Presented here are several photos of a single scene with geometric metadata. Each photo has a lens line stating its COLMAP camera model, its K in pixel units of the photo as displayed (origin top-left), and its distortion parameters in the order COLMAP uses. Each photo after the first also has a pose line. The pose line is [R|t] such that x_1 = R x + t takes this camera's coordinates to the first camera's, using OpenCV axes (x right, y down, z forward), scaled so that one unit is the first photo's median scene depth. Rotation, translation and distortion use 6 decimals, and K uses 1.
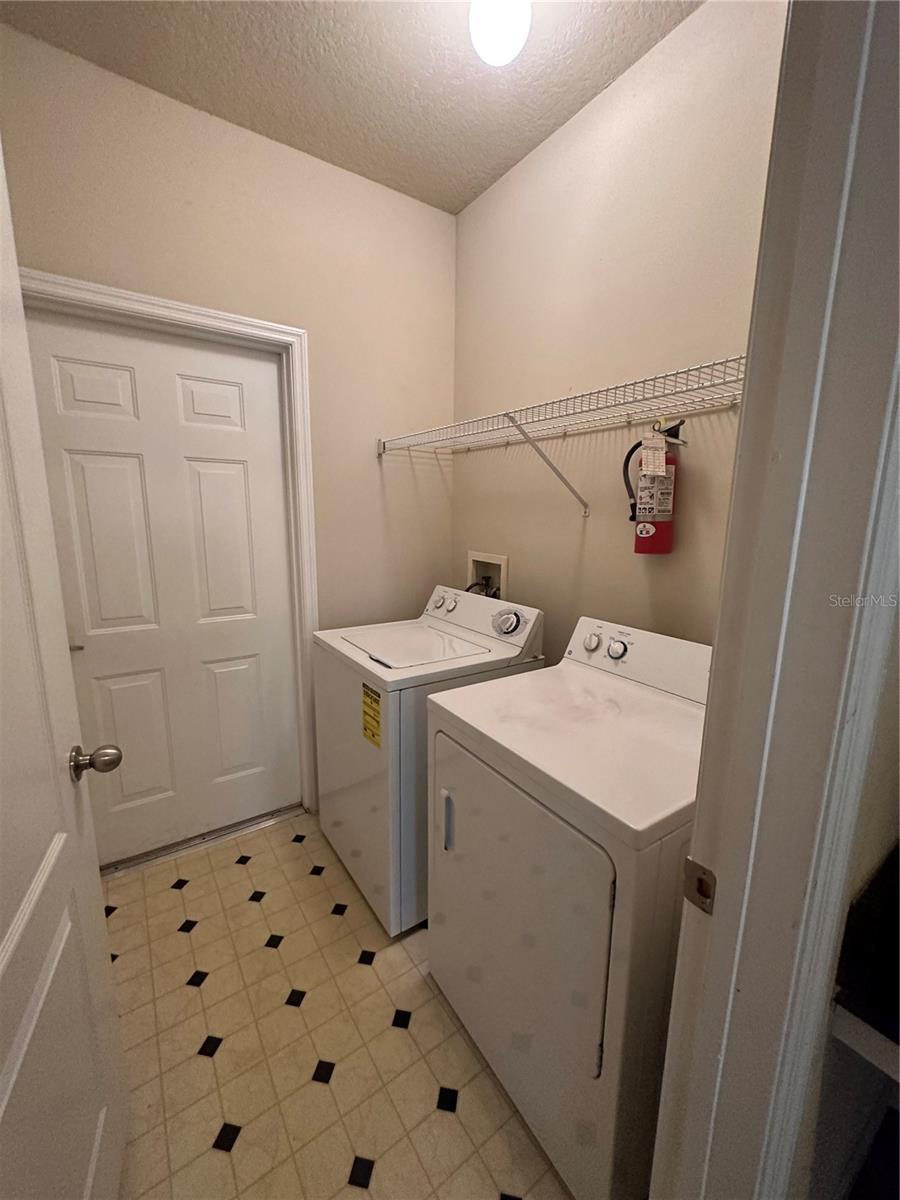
lens RADIAL K [[483.0, 0, 451.2], [0, 483.0, 600.3], [0, 0, 1]] dist [-0.001738, -0.000139]
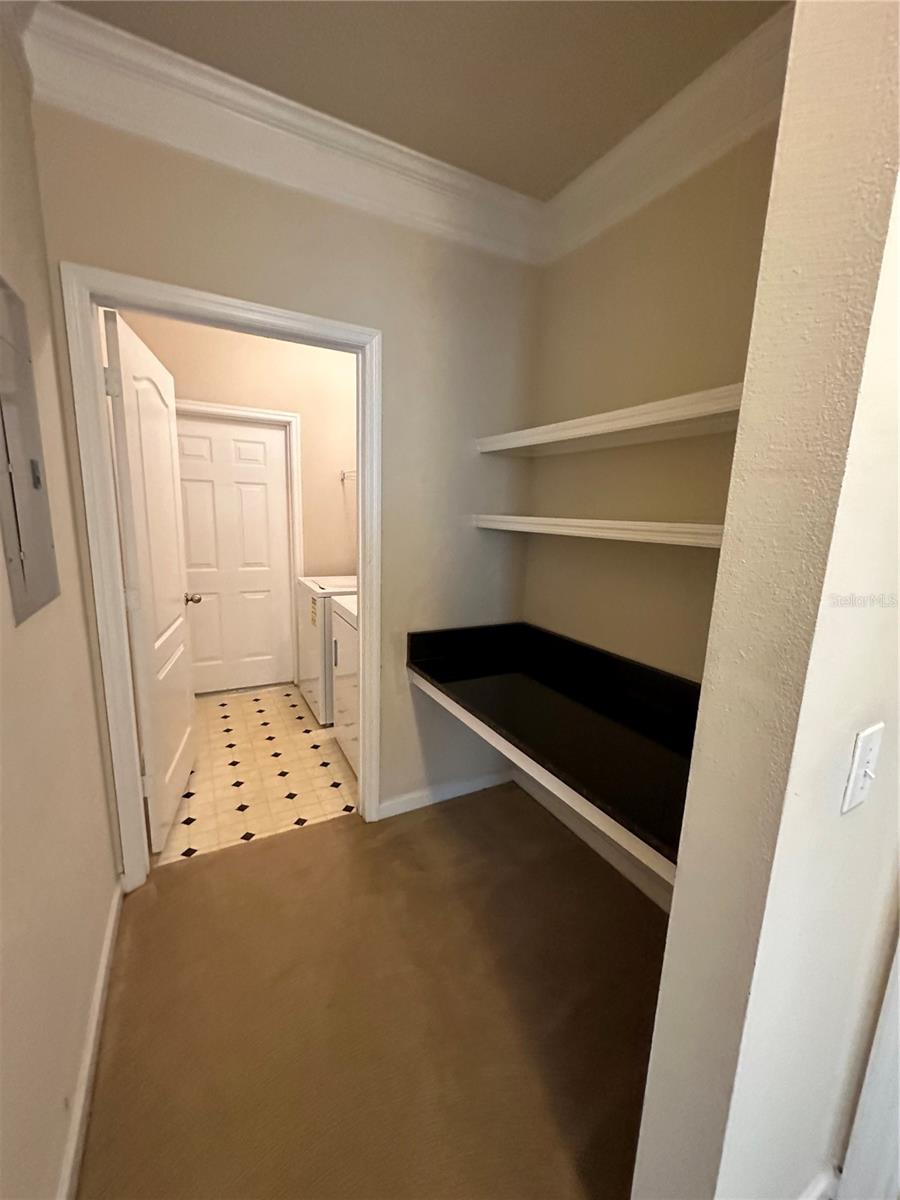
lens RADIAL K [[483.0, 0, 449.2], [0, 483.0, 601.6], [0, 0, 1]] dist [-0.001738, -0.000139]
pose [[0.993337, 0.039360, -0.108312, 0.517041], [-0.039740, 0.999209, -0.001348, 0.145137], [0.108174, 0.005643, 0.994116, -0.803743]]
